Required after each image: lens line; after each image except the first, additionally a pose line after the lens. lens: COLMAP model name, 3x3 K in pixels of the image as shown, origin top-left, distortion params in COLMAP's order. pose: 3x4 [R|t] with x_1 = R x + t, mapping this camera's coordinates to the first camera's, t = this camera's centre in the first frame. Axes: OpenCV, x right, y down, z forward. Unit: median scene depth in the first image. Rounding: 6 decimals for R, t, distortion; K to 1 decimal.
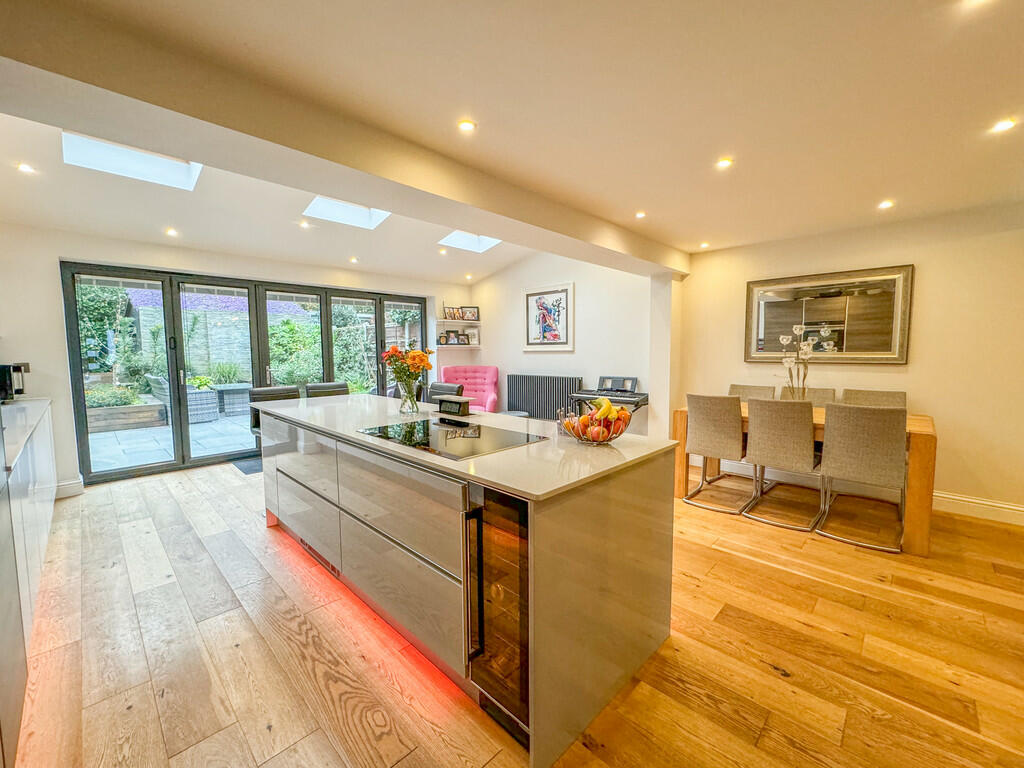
lens RADIAL K [[420.5, 0, 512.0], [0, 420.5, 384.0], [0, 0, 1]] dist [-0.017378, 0.000113]
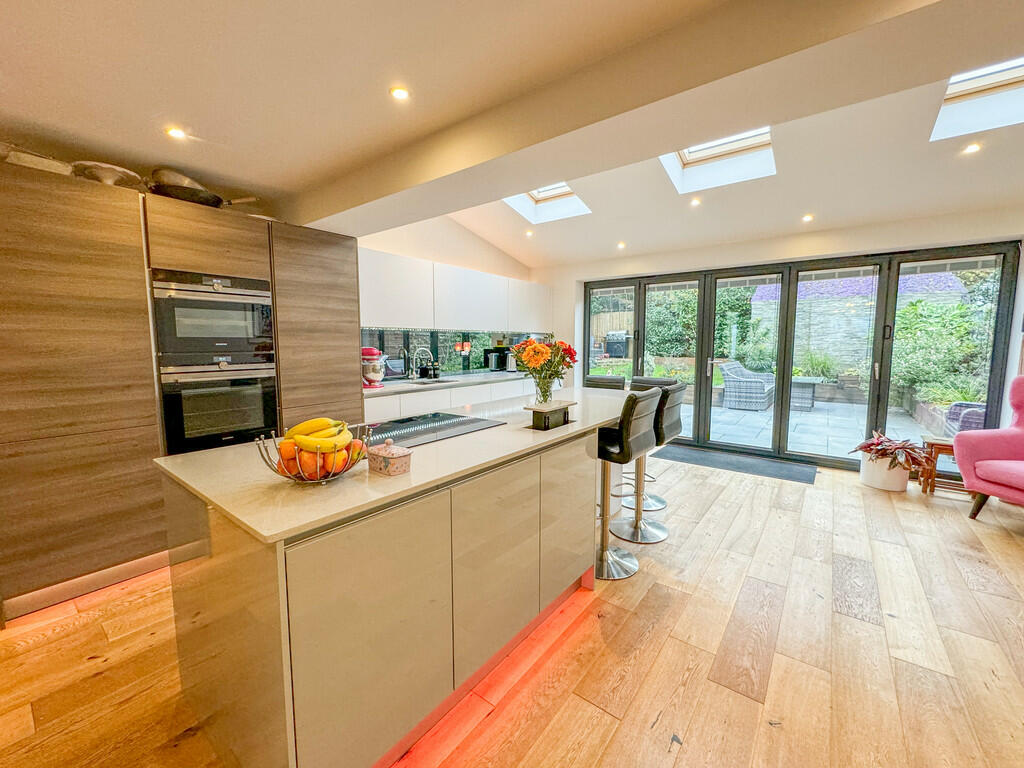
lens RADIAL K [[412.7, 0, 512.0], [0, 412.7, 384.0], [0, 0, 1]] dist [-0.000399, -0.000127]
pose [[0.111958, 0.106600, -0.987979, 0.241277], [-0.074044, 0.992360, 0.098682, -0.033753], [0.990950, 0.062106, 0.118996, 0.339177]]
